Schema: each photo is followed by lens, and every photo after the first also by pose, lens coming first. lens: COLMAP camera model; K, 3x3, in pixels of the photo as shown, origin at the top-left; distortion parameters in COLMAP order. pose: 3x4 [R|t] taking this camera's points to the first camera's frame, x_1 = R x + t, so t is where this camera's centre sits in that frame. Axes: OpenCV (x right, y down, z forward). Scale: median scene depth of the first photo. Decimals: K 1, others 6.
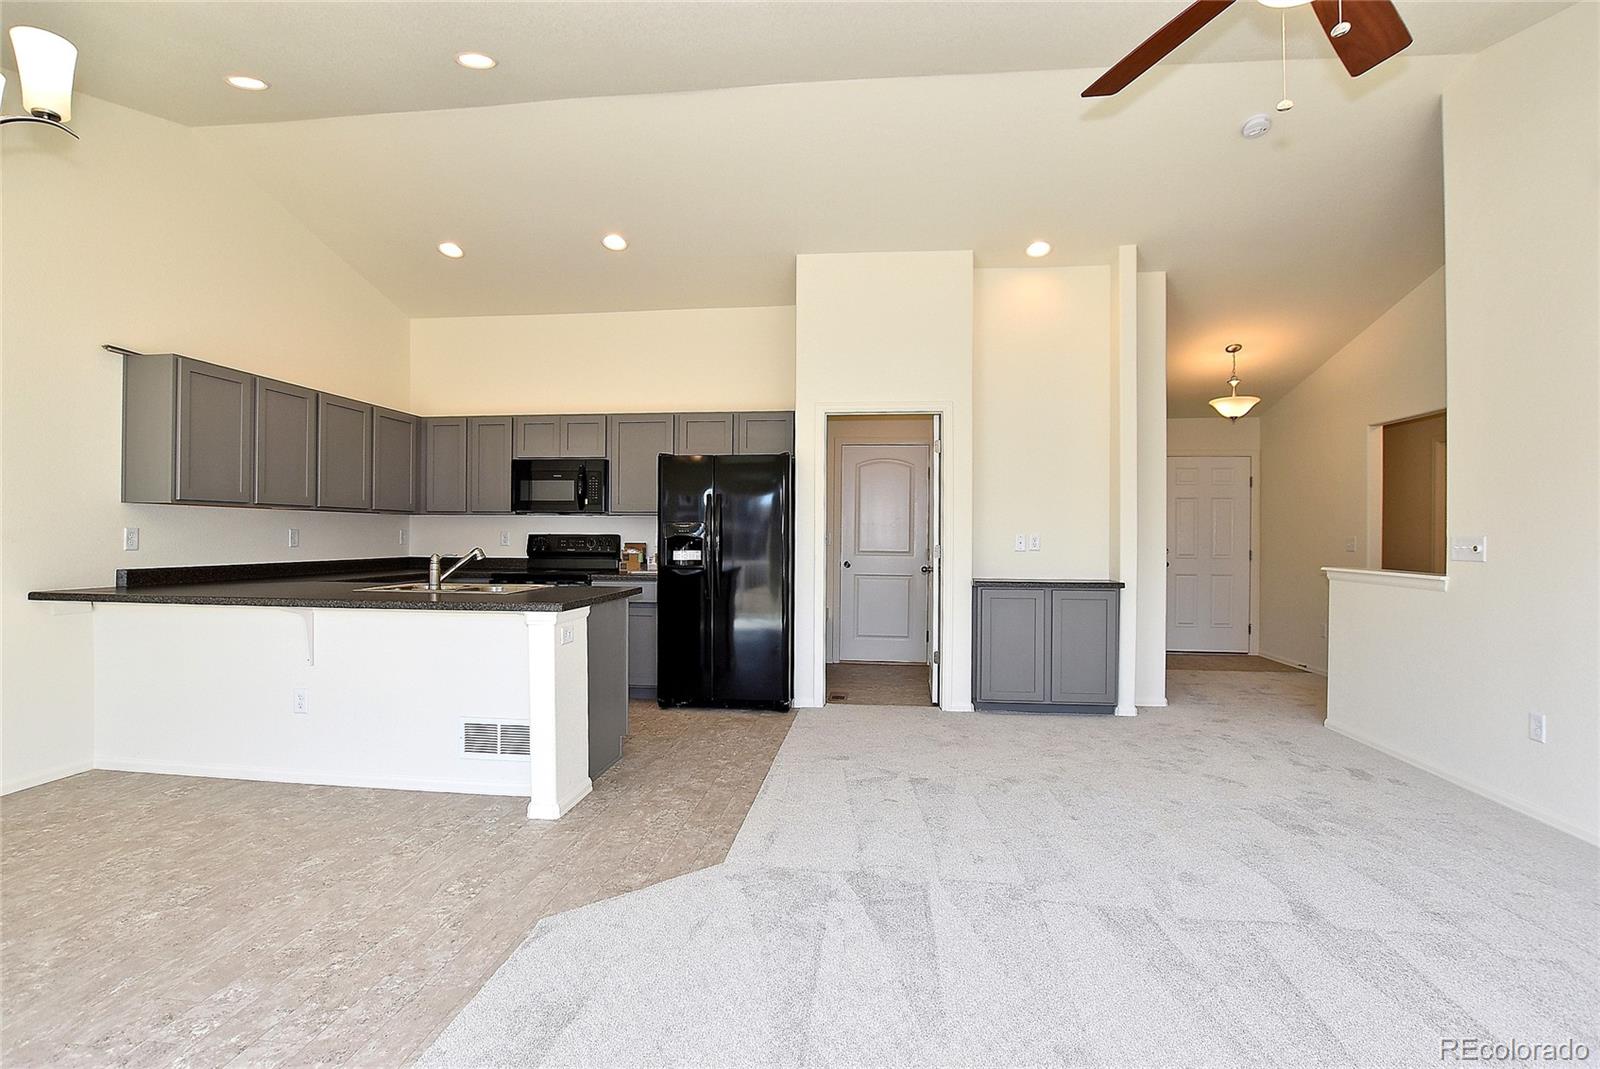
lens RADIAL K [[732.6, 0, 800.0], [0, 732.6, 534.5], [0, 0, 1]] dist [0.002145, 0.000627]
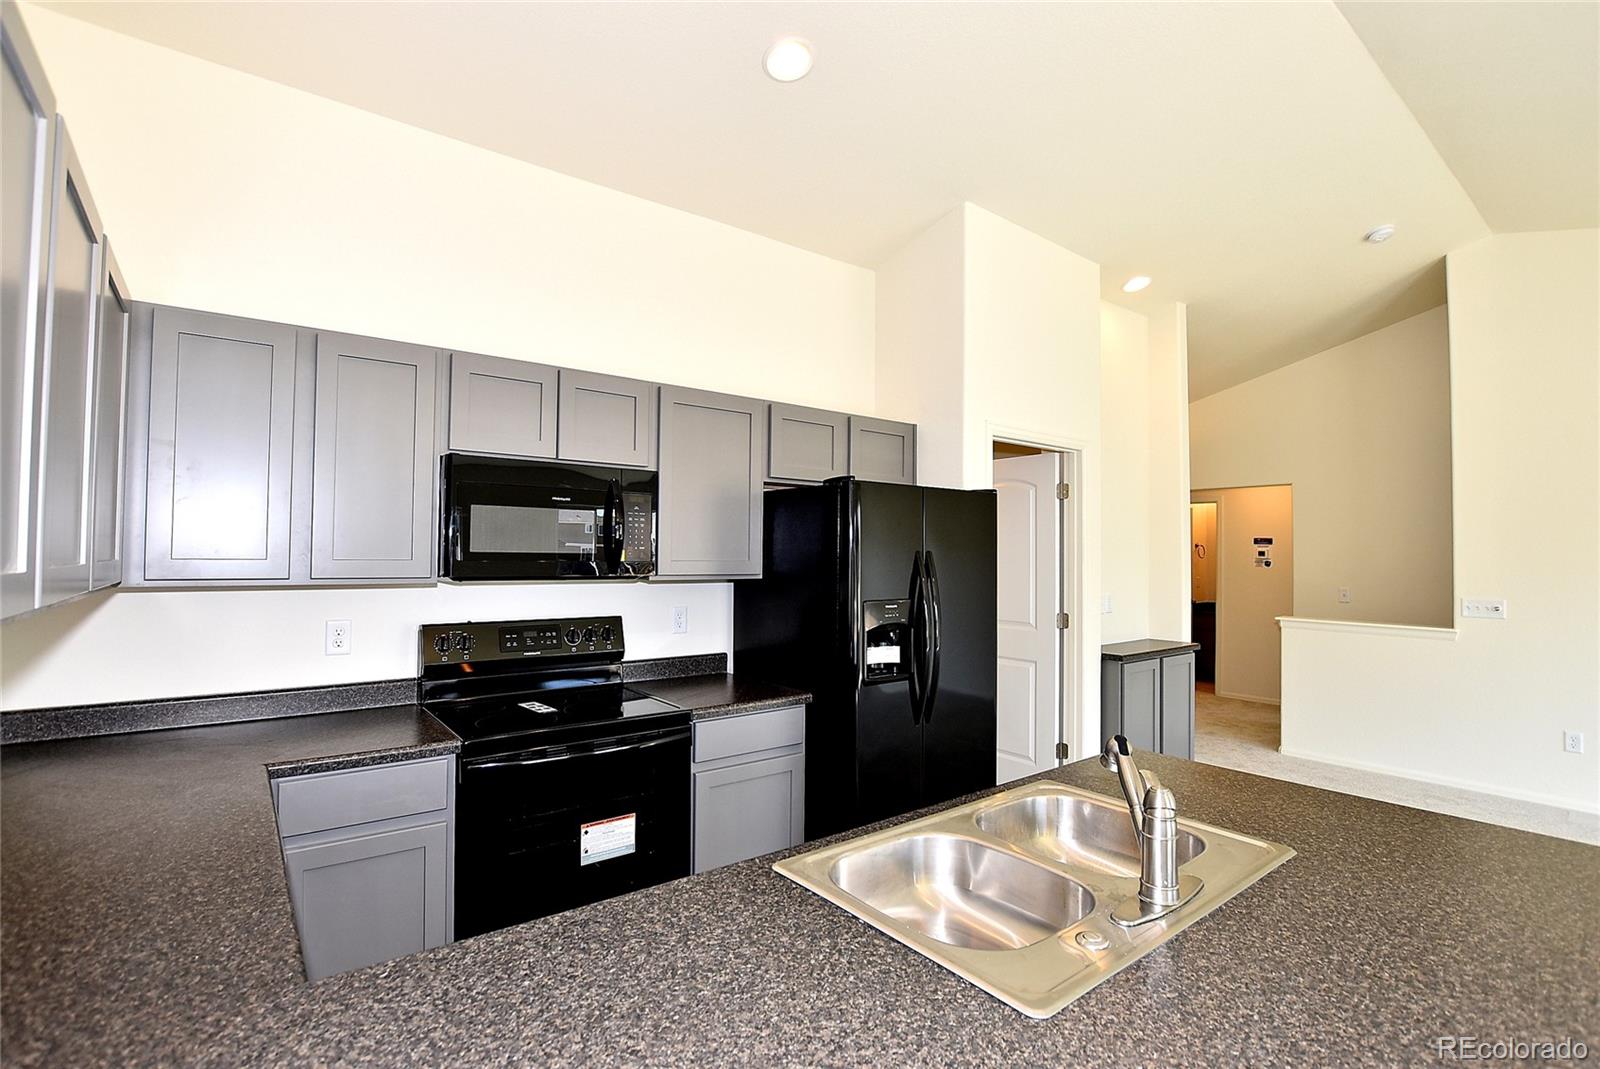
lens RADIAL K [[732.6, 0, 800.0], [0, 732.6, 534.5], [0, 0, 1]] dist [0.002145, 0.000627]
pose [[0.716074, 0.018728, 0.697773, -0.578433], [-0.004839, 0.999749, -0.021868, -0.051359], [-0.698008, 0.012282, 0.715985, 0.601696]]
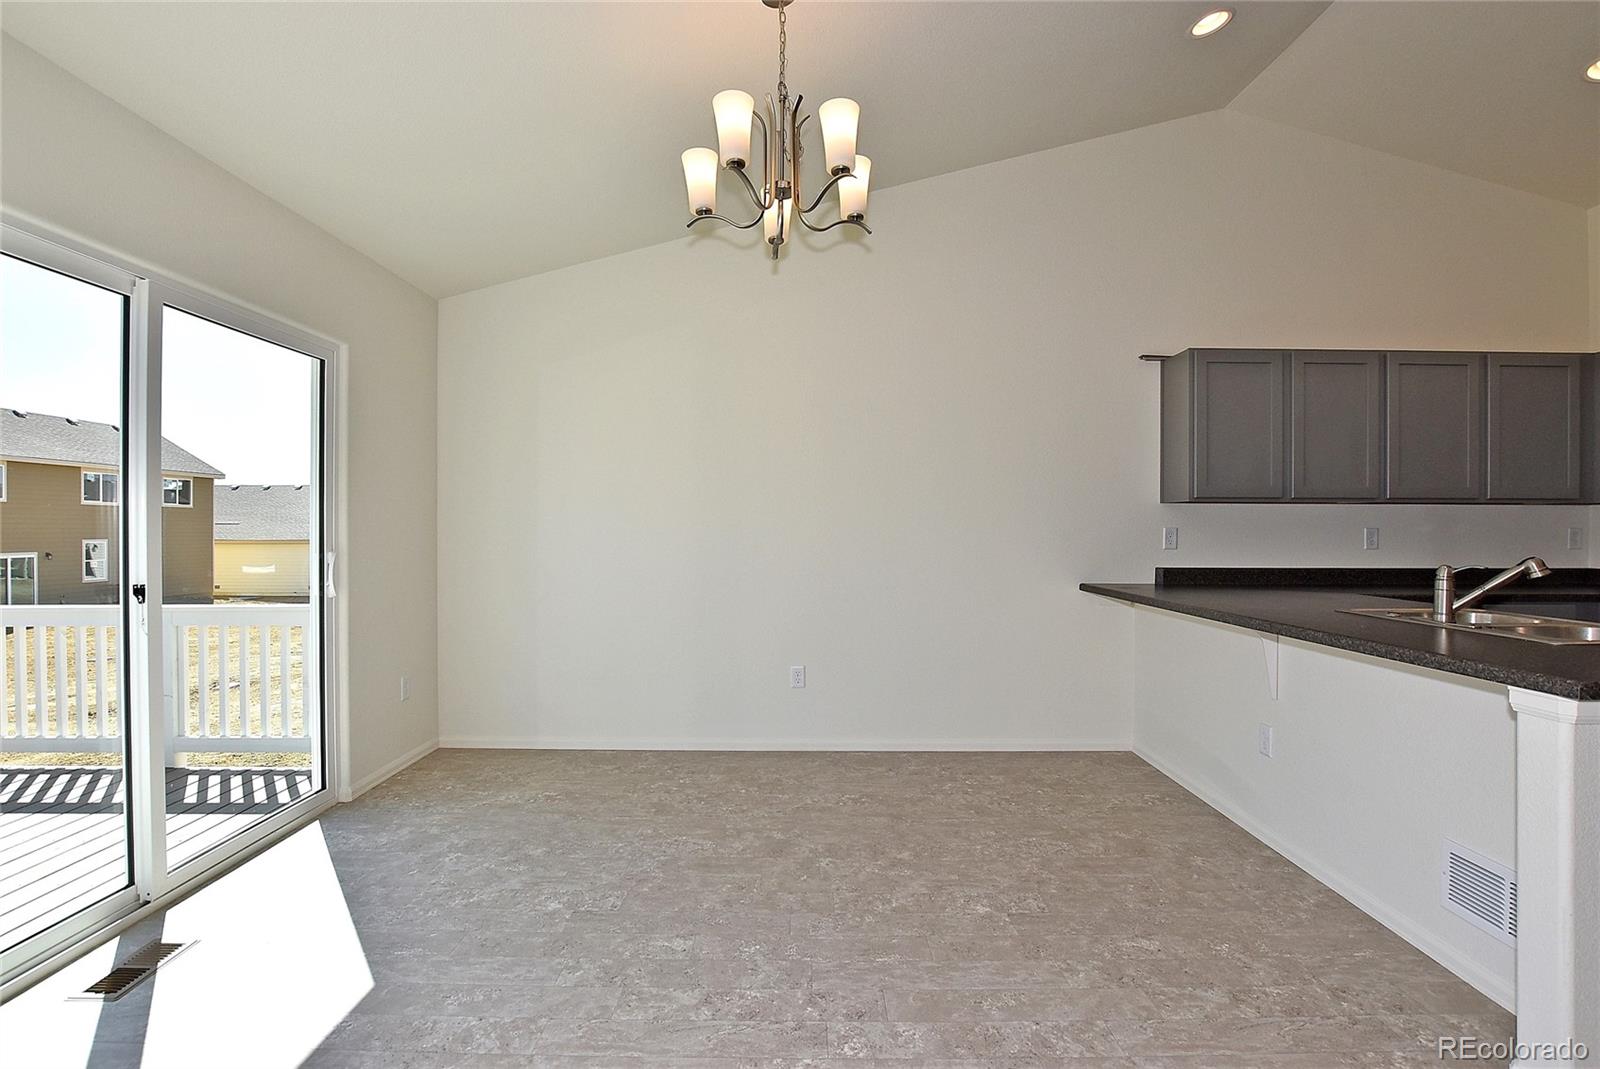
lens RADIAL K [[734.6, 0, 796.0], [0, 734.6, 564.4], [0, 0, 1]] dist [-0.044909, 0.006823]
pose [[0.099067, 0.037392, -0.994378, 0.042920], [0.003205, 0.999277, 0.037896, 0.002132], [0.995076, -0.006941, 0.098876, 0.391504]]
